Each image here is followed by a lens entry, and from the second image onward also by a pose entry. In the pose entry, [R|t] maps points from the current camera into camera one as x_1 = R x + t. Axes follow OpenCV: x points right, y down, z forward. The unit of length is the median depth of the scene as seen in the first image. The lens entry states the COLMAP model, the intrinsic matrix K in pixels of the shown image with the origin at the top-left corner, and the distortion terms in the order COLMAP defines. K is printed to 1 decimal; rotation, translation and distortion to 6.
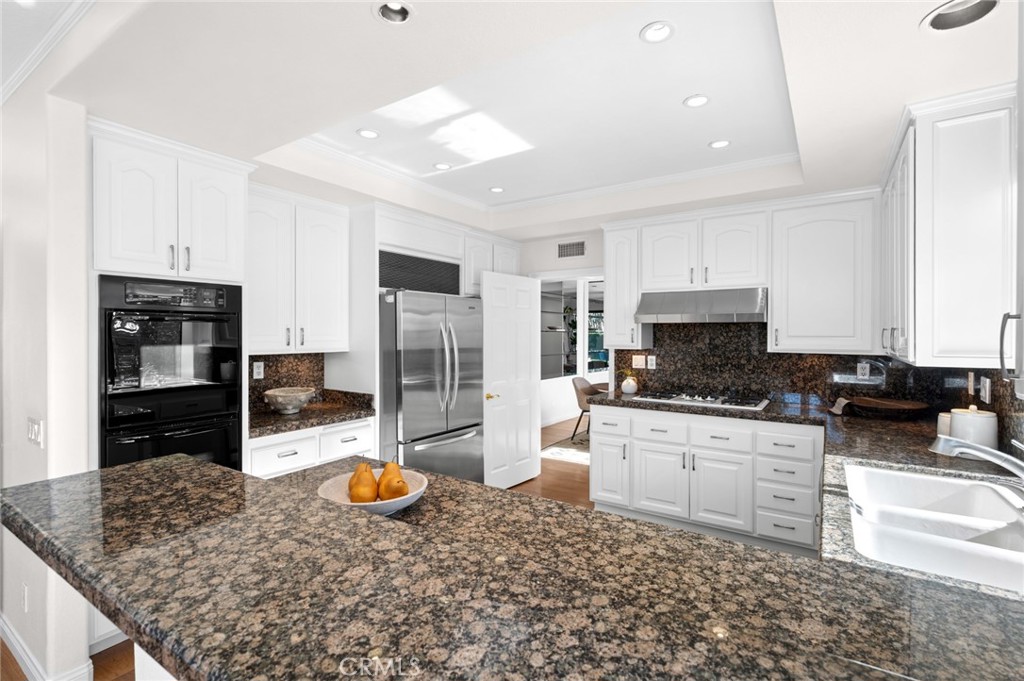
lens RADIAL K [[473.8, 0, 514.1], [0, 473.8, 336.8], [0, 0, 1]] dist [-0.002117, 0.001910]
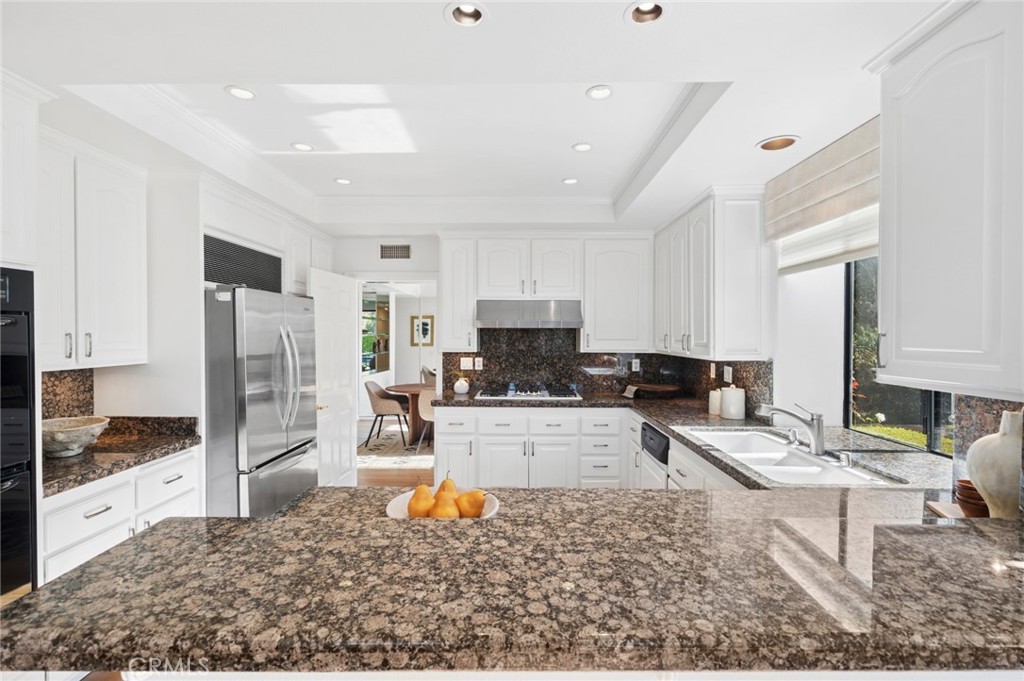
lens RADIAL K [[473.8, 0, 518.2], [0, 473.8, 339.2], [0, 0, 1]] dist [-0.002117, 0.001910]
pose [[0.836823, -0.006883, 0.547430, -0.293069], [0.004372, 0.999973, 0.005890, -0.010553], [-0.547456, -0.002535, 0.836831, 0.052204]]
